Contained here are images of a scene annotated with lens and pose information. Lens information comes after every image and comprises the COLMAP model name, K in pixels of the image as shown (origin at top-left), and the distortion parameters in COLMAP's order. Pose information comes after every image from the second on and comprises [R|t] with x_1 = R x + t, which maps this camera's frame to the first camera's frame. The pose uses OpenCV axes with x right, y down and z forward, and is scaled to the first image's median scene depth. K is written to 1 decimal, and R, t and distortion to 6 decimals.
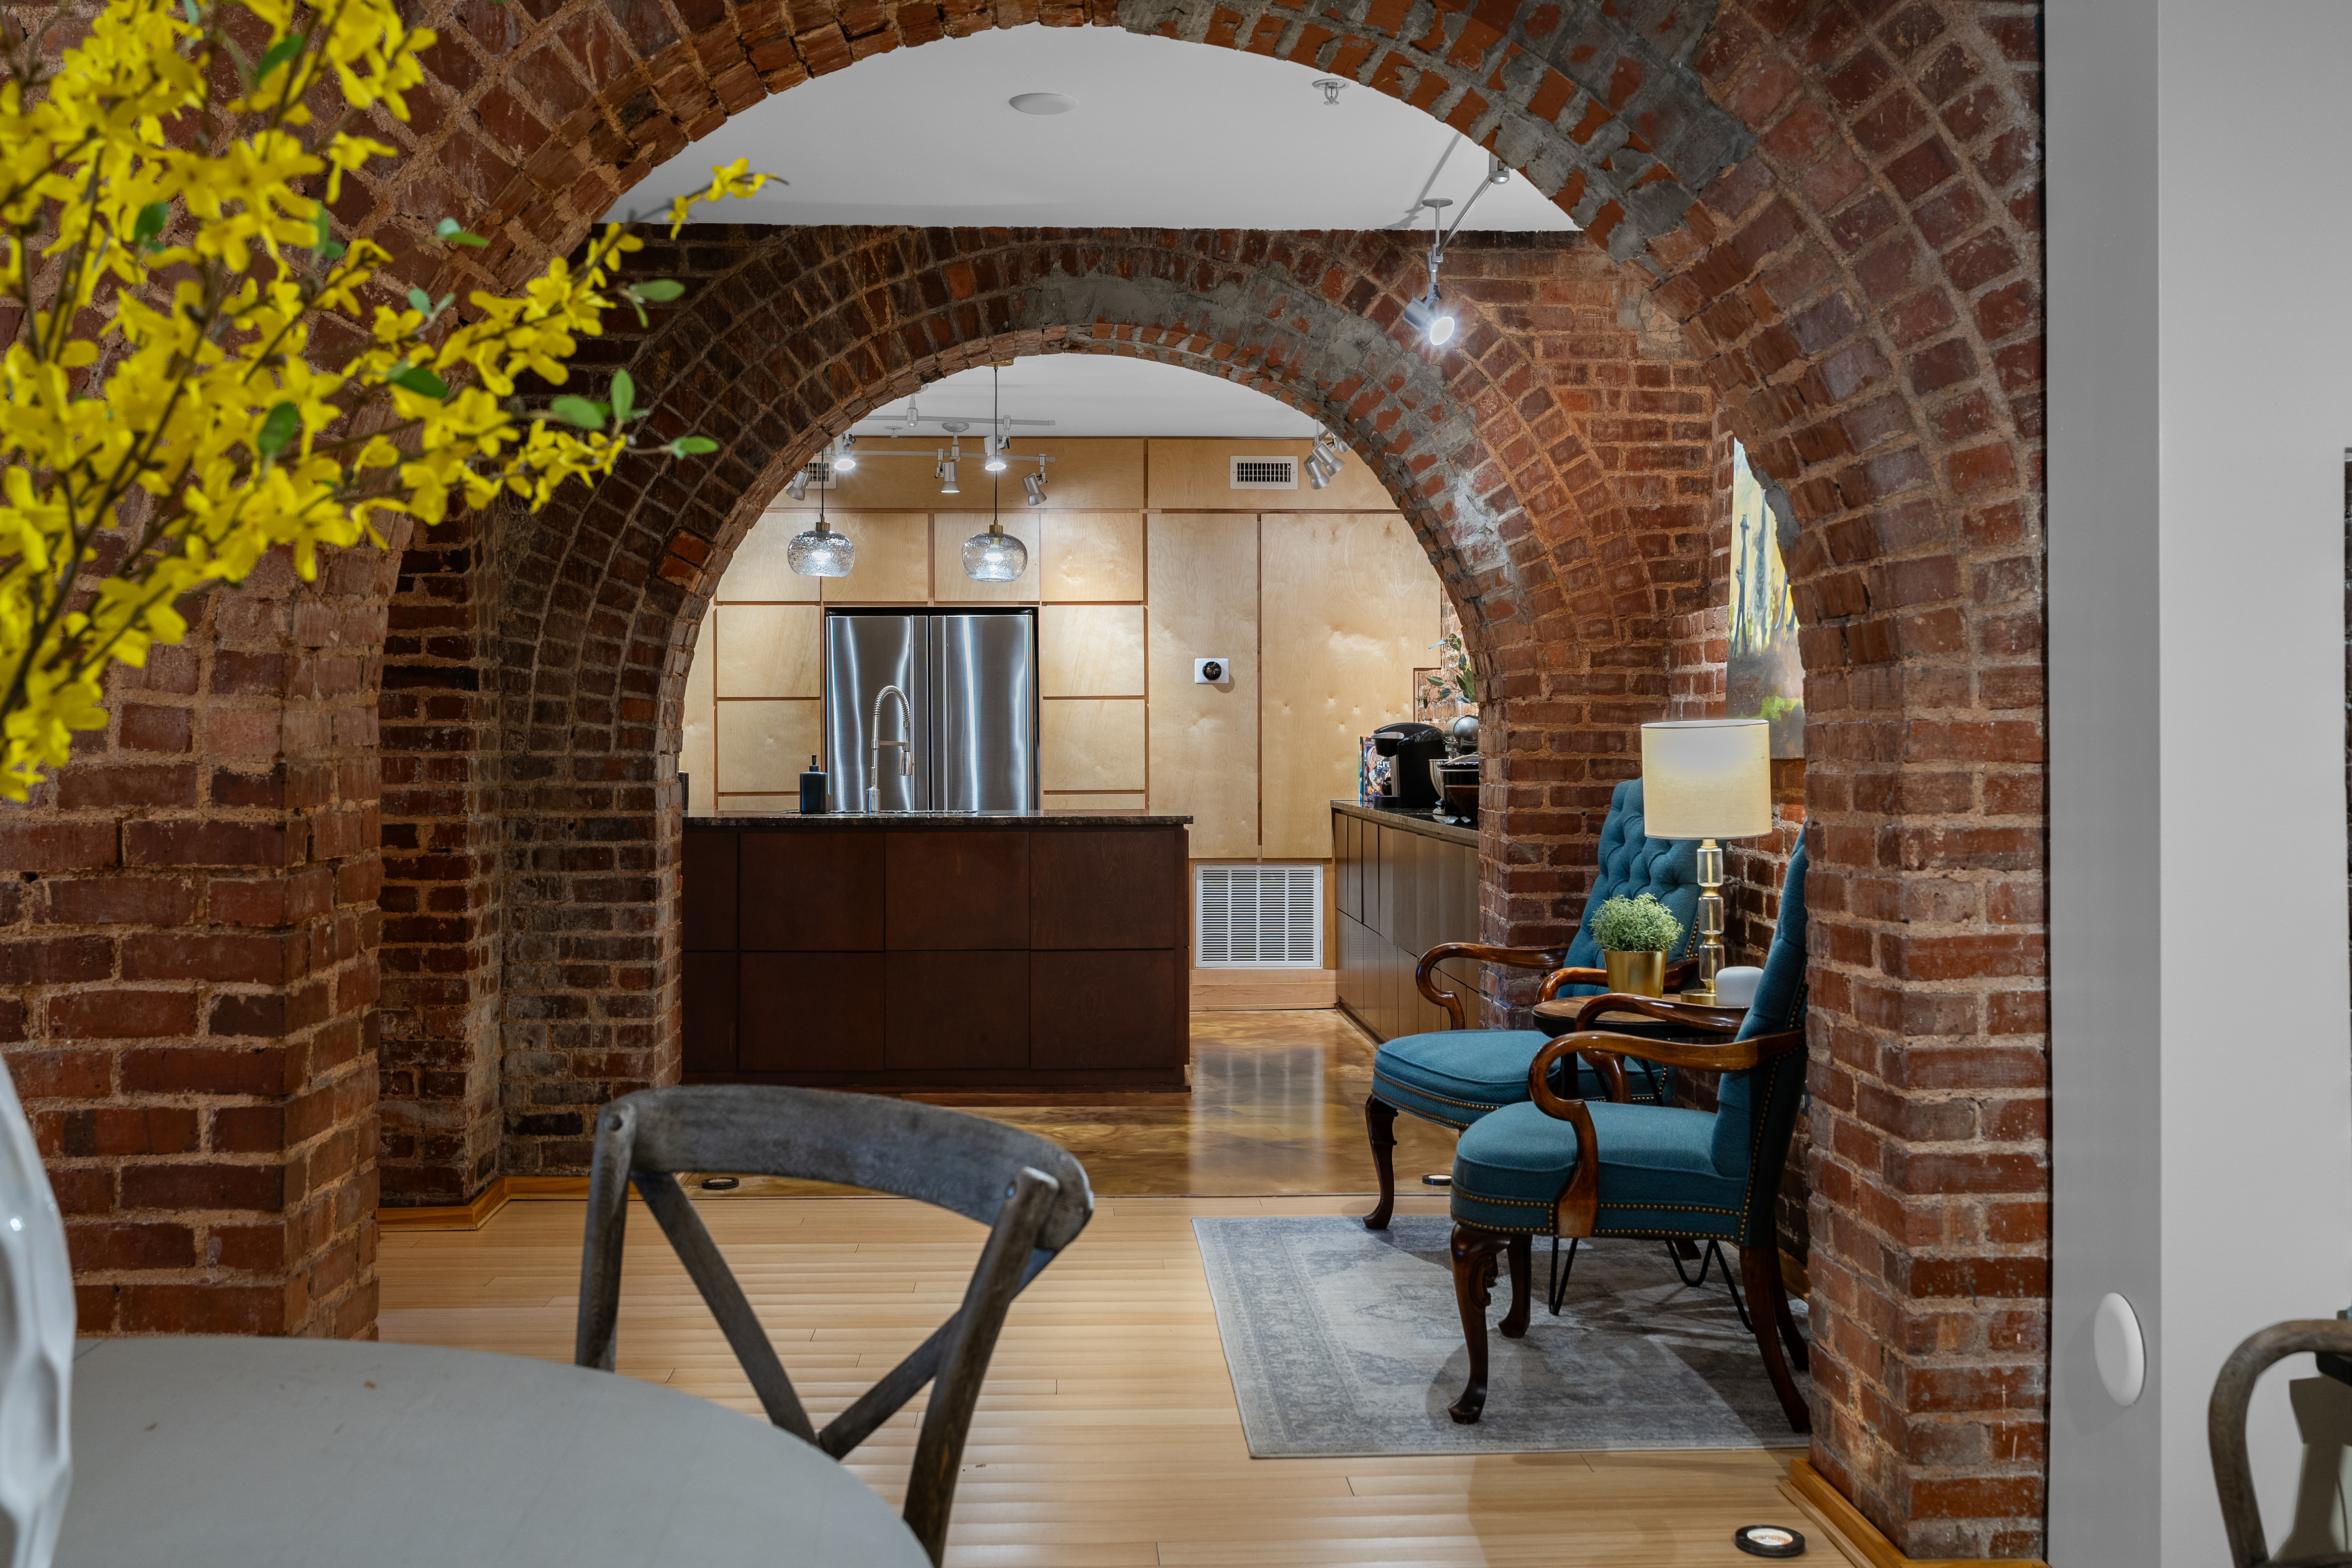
lens RADIAL K [[2345.0, 0, 1178.7], [0, 2345.0, 715.9], [0, 0, 1]] dist [-0.001762, -0.000175]
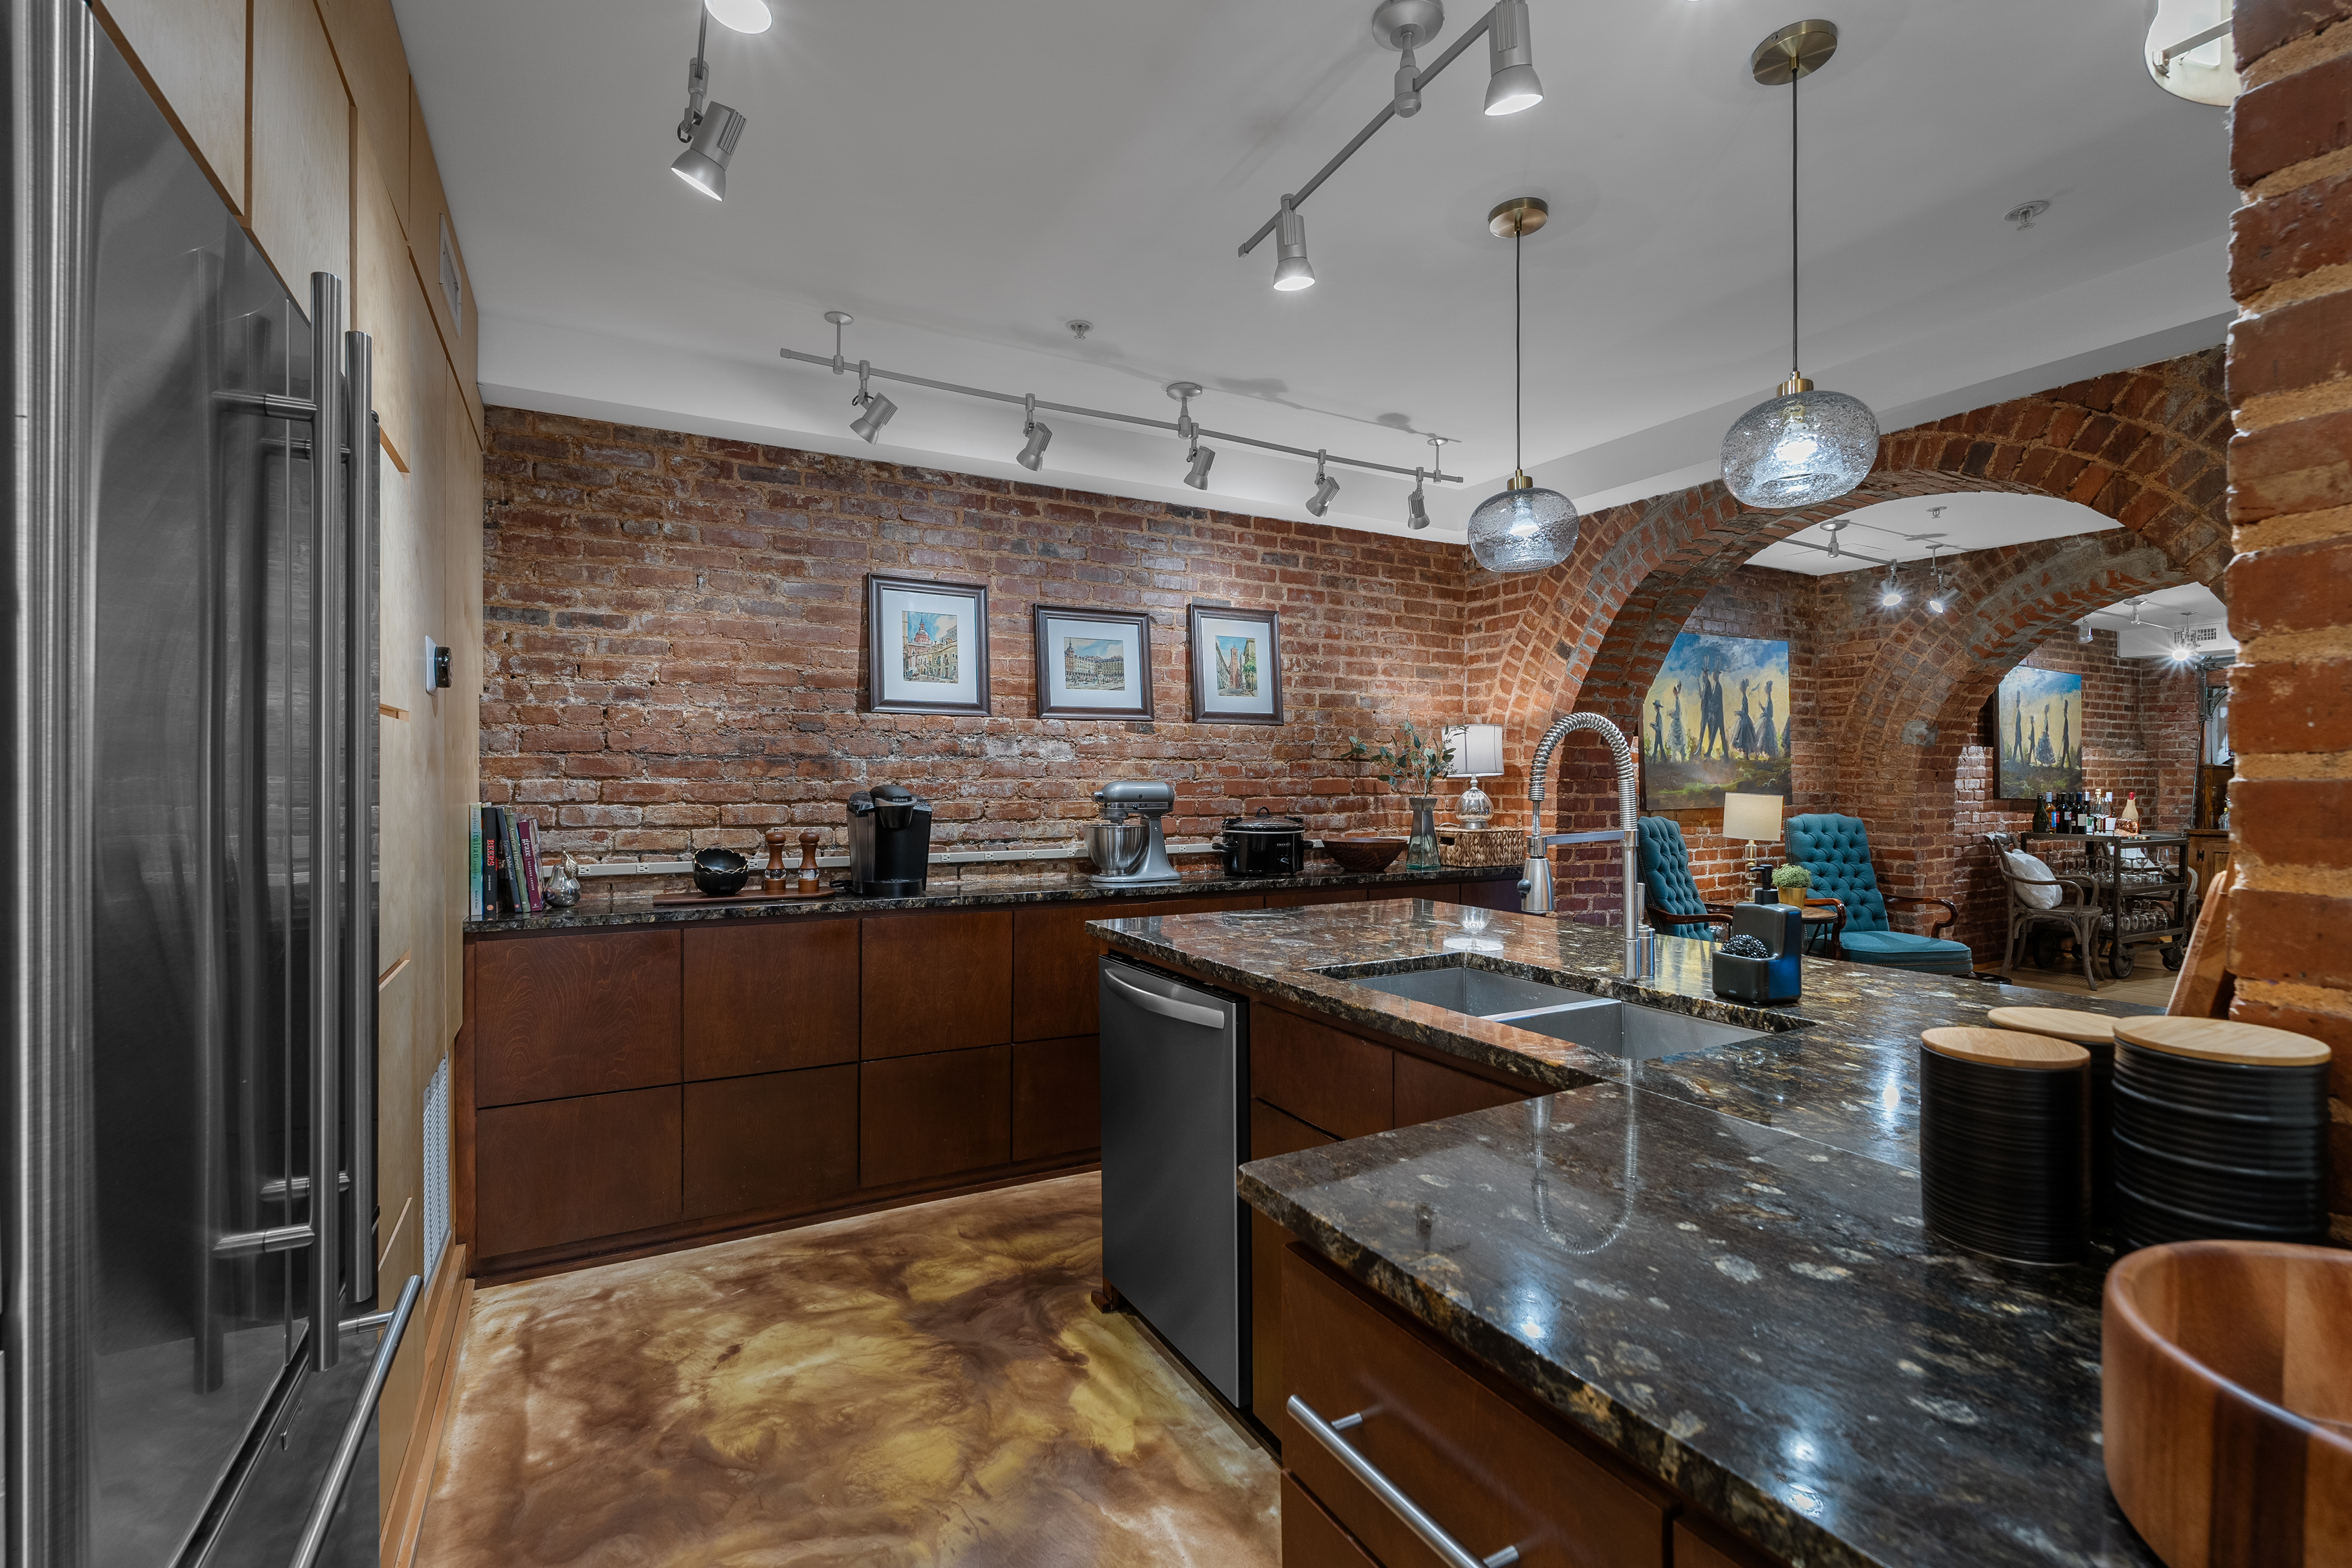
lens RADIAL K [[1035.7, 0, 1166.4], [0, 1035.7, 777.8], [0, 0, 1]] dist [-0.005188, -0.001183]
pose [[-0.435524, 0.002728, 0.900173, -0.228839], [-0.011535, 0.999896, -0.008611, 0.002432], [-0.900103, -0.014134, -0.435448, 0.960463]]
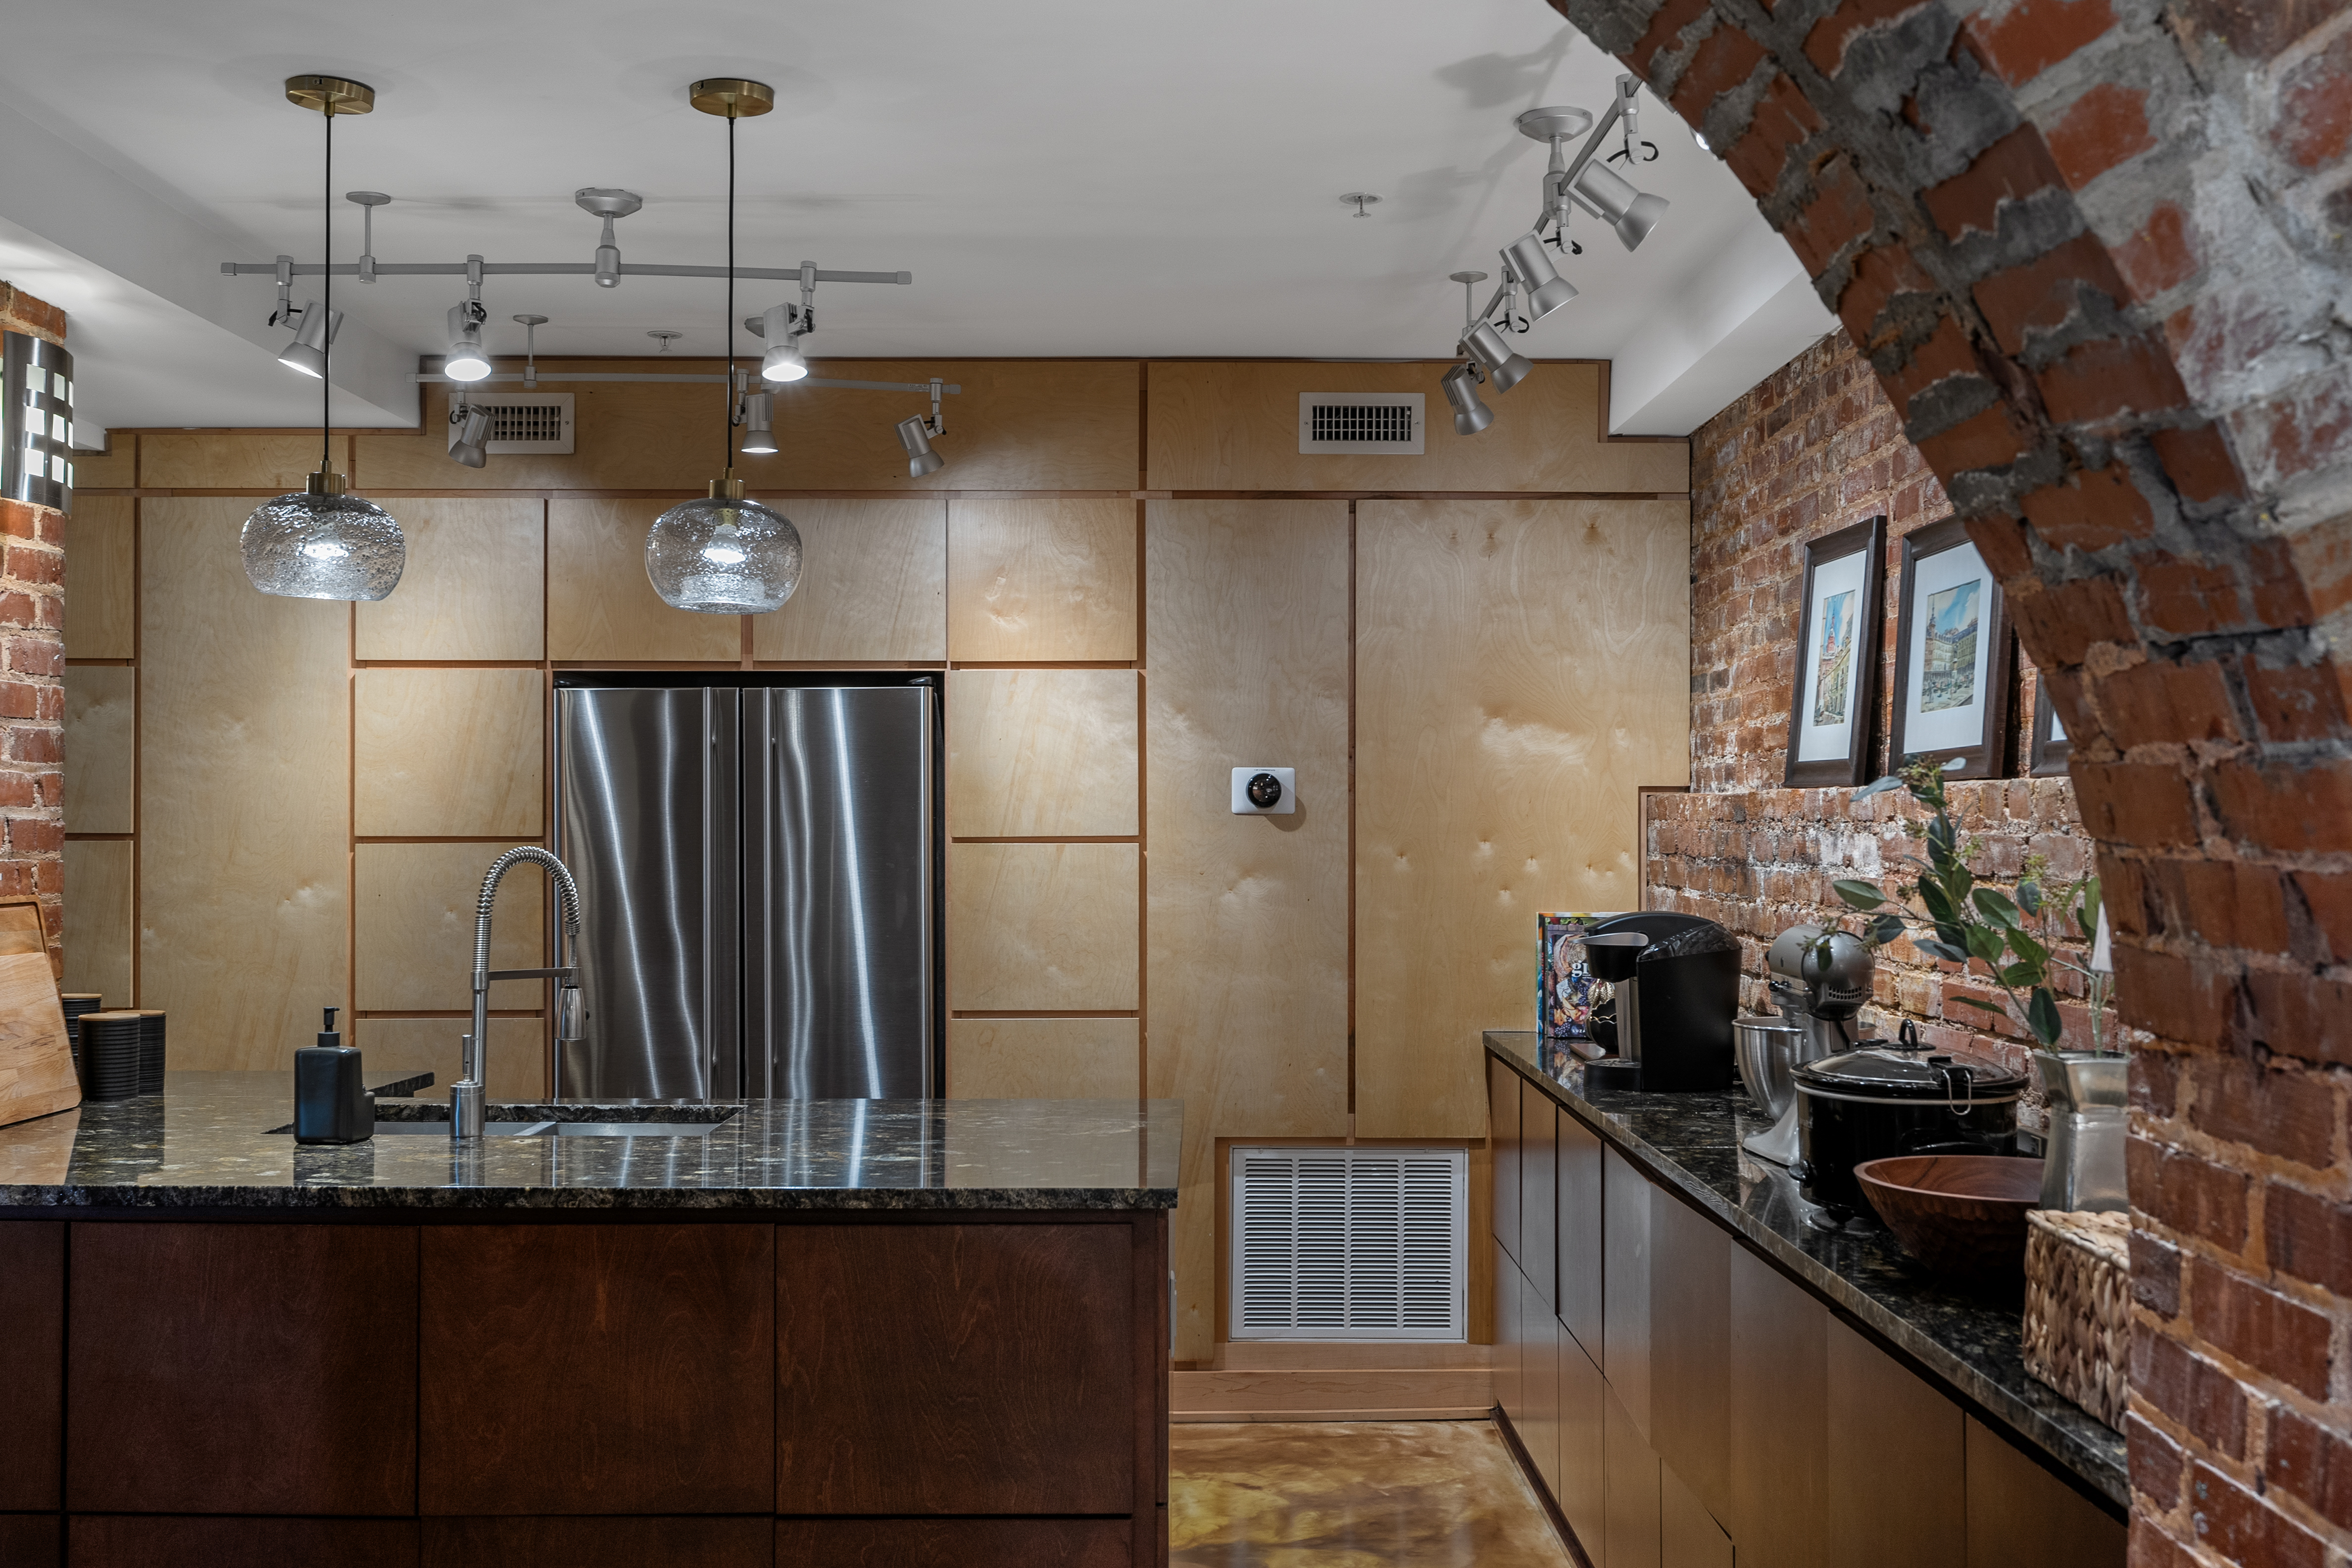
lens RADIAL K [[2361.8, 0, 1176.0], [0, 2361.8, 784.0], [0, 0, 1]] dist [0.006561, 0.000173]
pose [[0.998986, 0.003981, -0.044856, 0.018412], [-0.003932, 0.999992, 0.001183, -0.021308], [0.044860, -0.001006, 0.998993, 0.455990]]
